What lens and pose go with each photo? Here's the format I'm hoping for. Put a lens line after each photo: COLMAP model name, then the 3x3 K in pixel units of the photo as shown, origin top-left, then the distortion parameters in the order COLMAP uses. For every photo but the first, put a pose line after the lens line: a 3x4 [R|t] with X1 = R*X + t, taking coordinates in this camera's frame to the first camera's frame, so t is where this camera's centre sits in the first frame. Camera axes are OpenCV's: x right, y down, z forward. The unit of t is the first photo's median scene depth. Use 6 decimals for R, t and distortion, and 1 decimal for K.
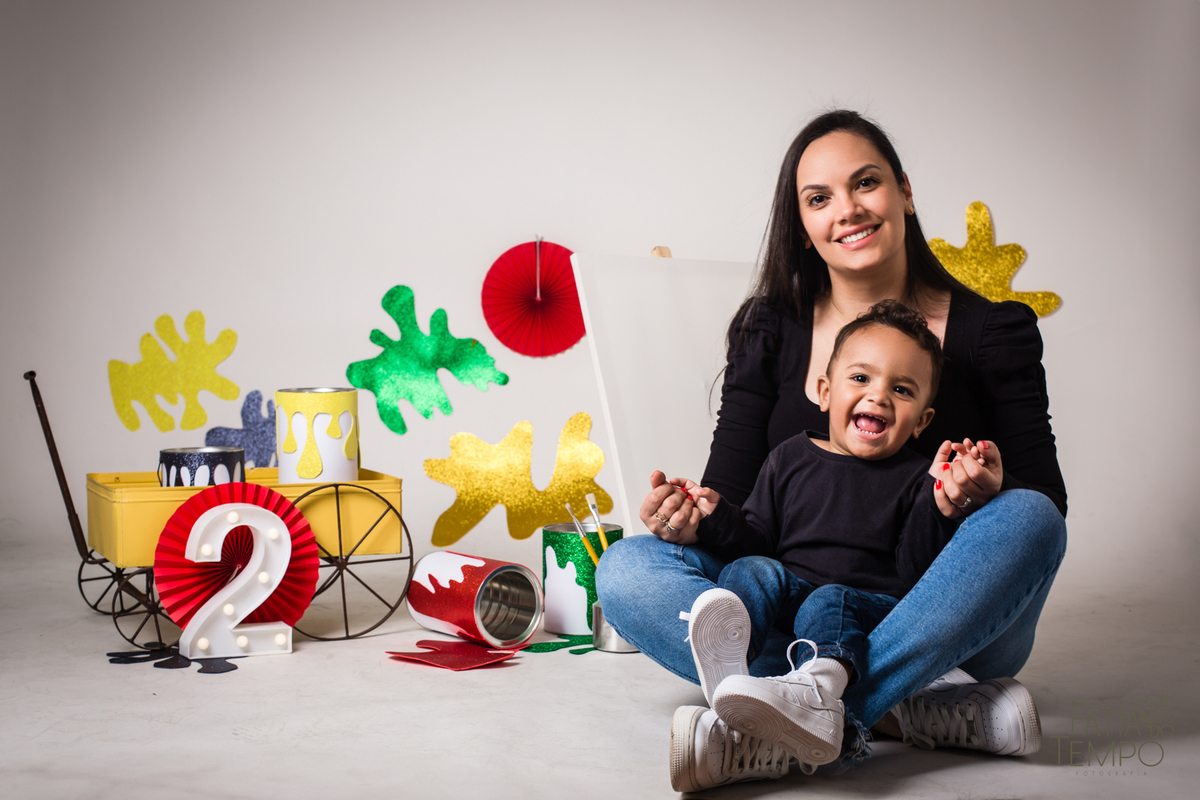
lens RADIAL K [[1755.5, 0, 603.4], [0, 1755.5, 394.7], [0, 0, 1]] dist [-0.128767, 0.000000]
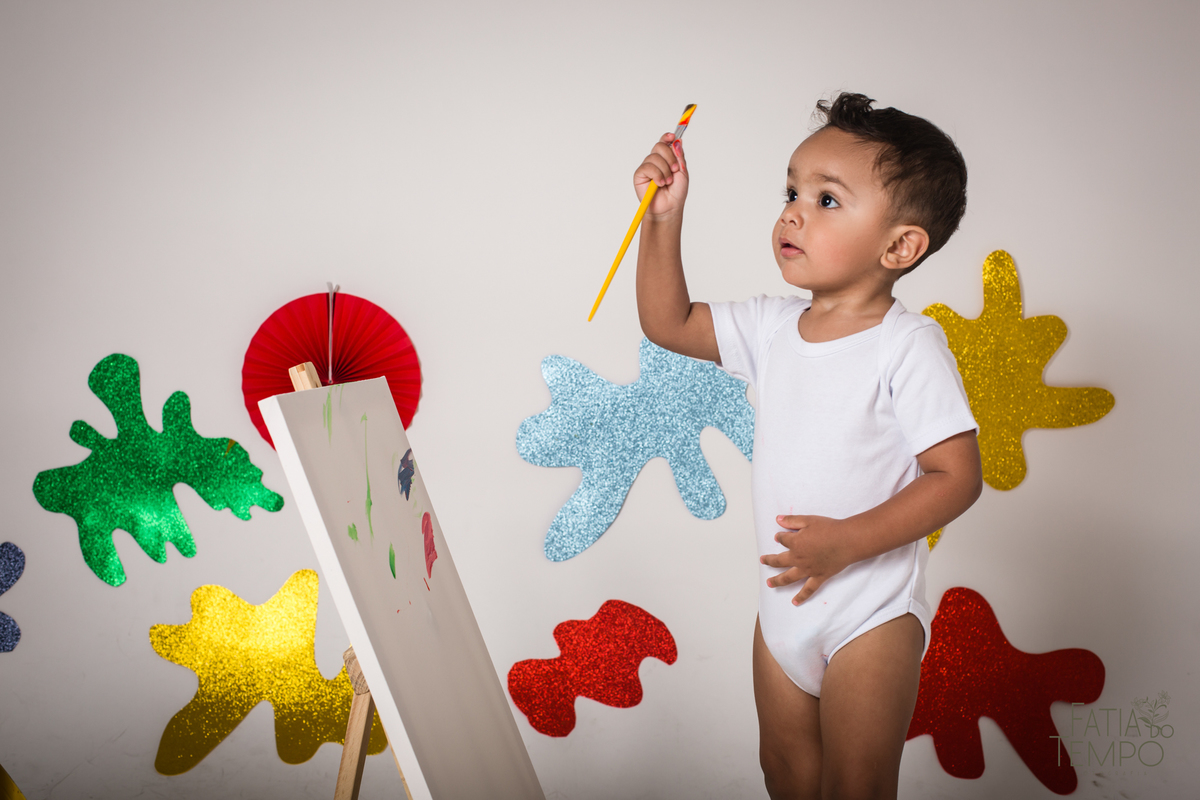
lens RADIAL K [[1755.5, 0, 608.2], [0, 1755.5, 393.3], [0, 0, 1]] dist [-0.128767, 0.000000]
pose [[0.995452, 0.019322, 0.093285, 0.005081], [-0.022824, 0.999069, 0.036622, -0.077578], [-0.092490, -0.038584, 0.994966, 0.351052]]
